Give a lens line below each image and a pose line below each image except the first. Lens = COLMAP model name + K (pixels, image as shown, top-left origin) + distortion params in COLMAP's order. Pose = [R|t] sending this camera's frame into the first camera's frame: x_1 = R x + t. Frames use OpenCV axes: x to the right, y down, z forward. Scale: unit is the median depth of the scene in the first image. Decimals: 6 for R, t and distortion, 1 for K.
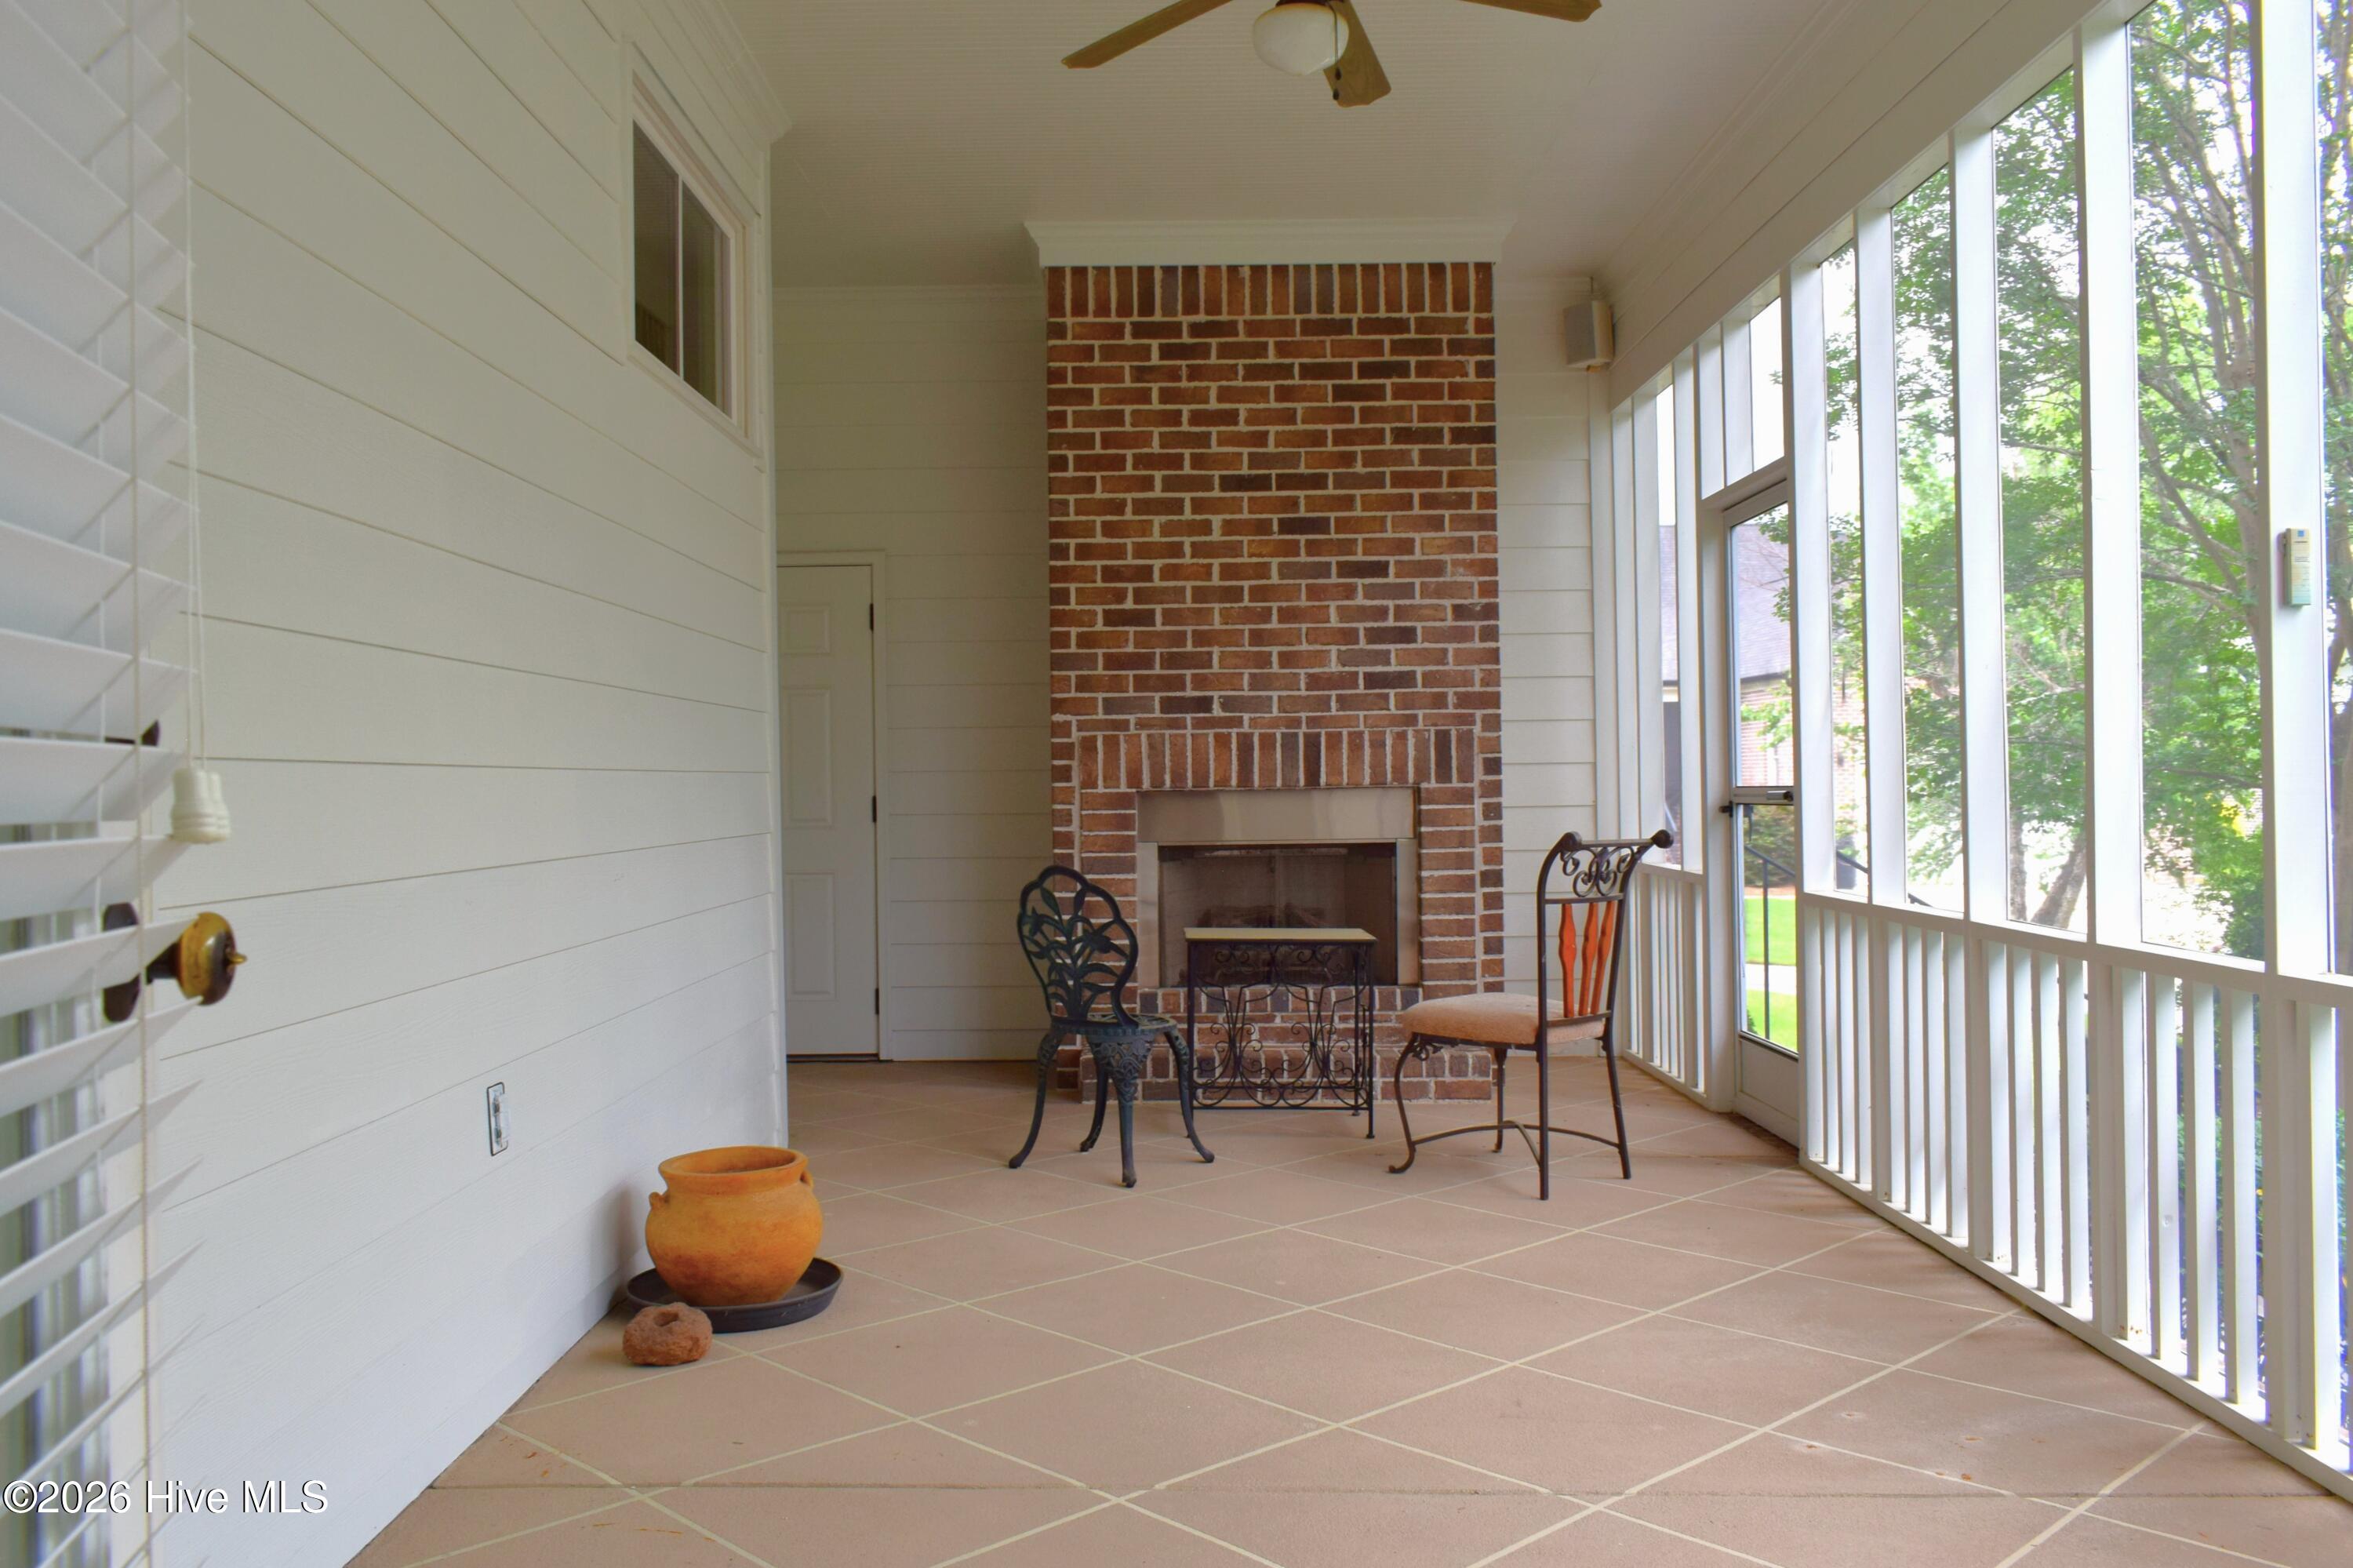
lens RADIAL K [[1904.5, 0, 1176.5], [0, 1904.5, 784.0], [0, 0, 1]] dist [-0.004834, -0.002837]
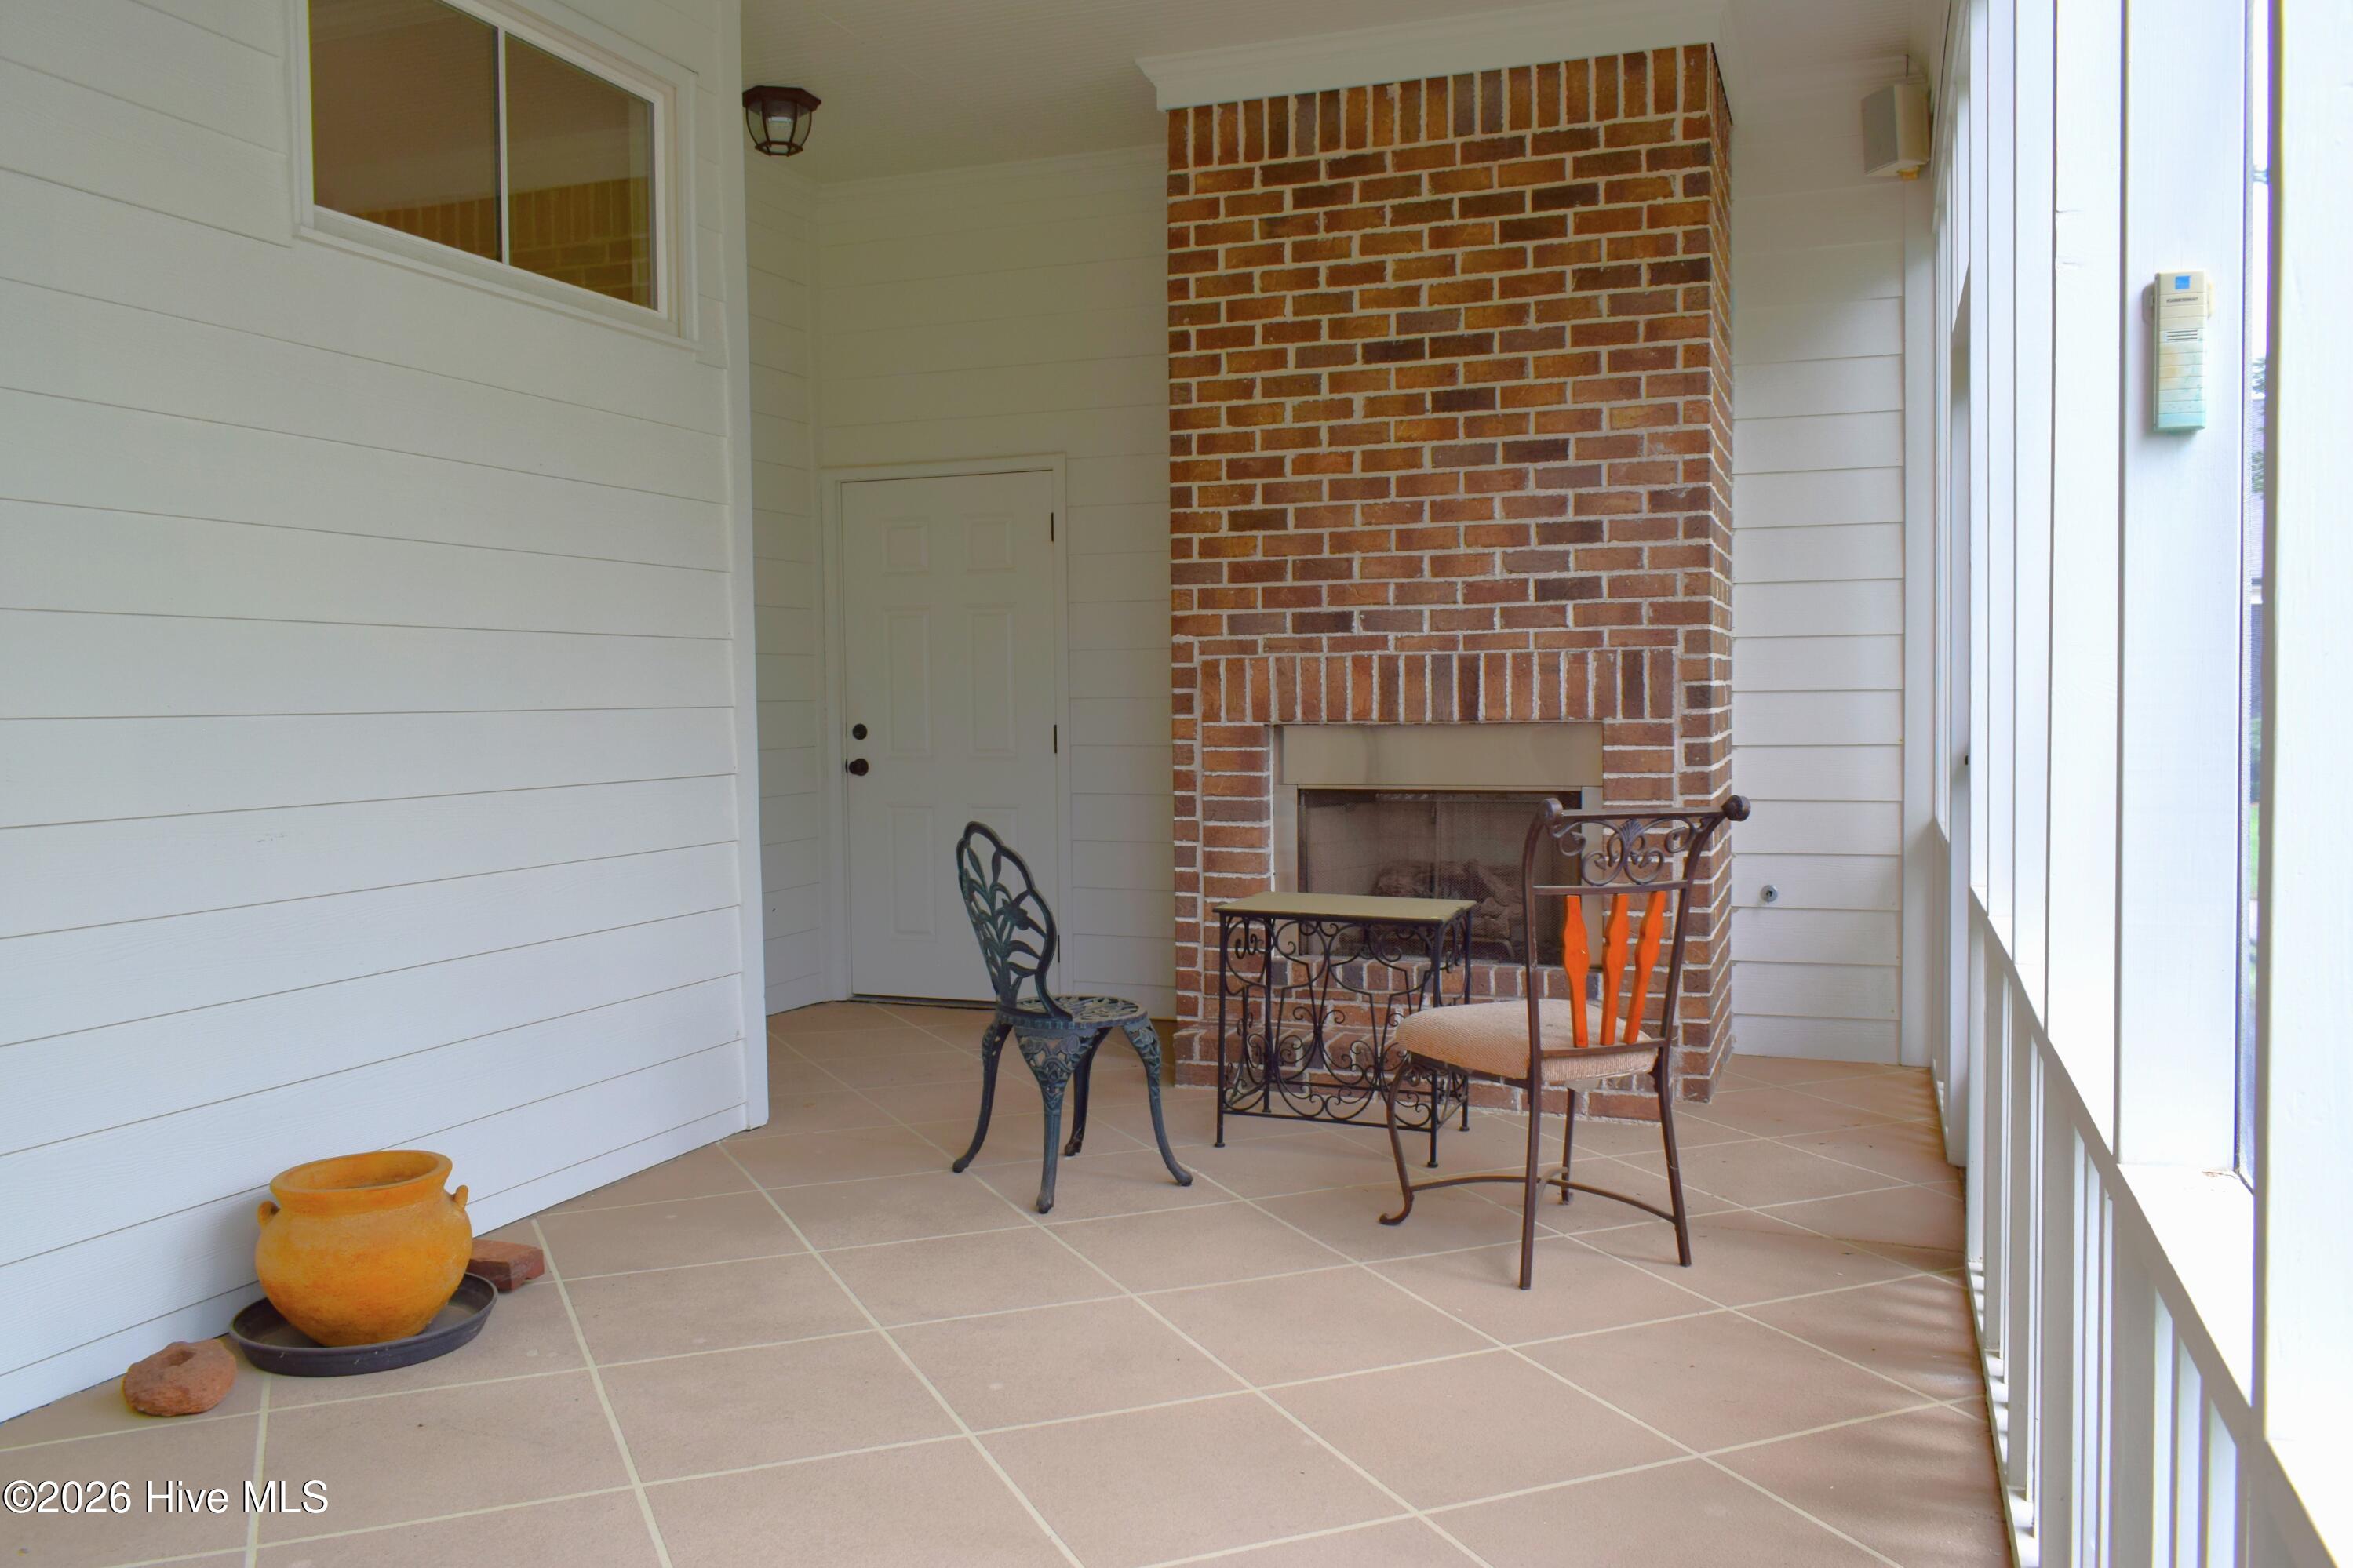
lens RADIAL K [[1867.9, 0, 1176.5], [0, 1867.9, 784.0], [0, 0, 1]] dist [-0.012050, 0.003781]
pose [[0.936452, 0.020166, -0.350215, 0.234749], [-0.002764, 0.998740, 0.050117, -0.011531], [0.350785, -0.045964, 0.935327, 0.204487]]
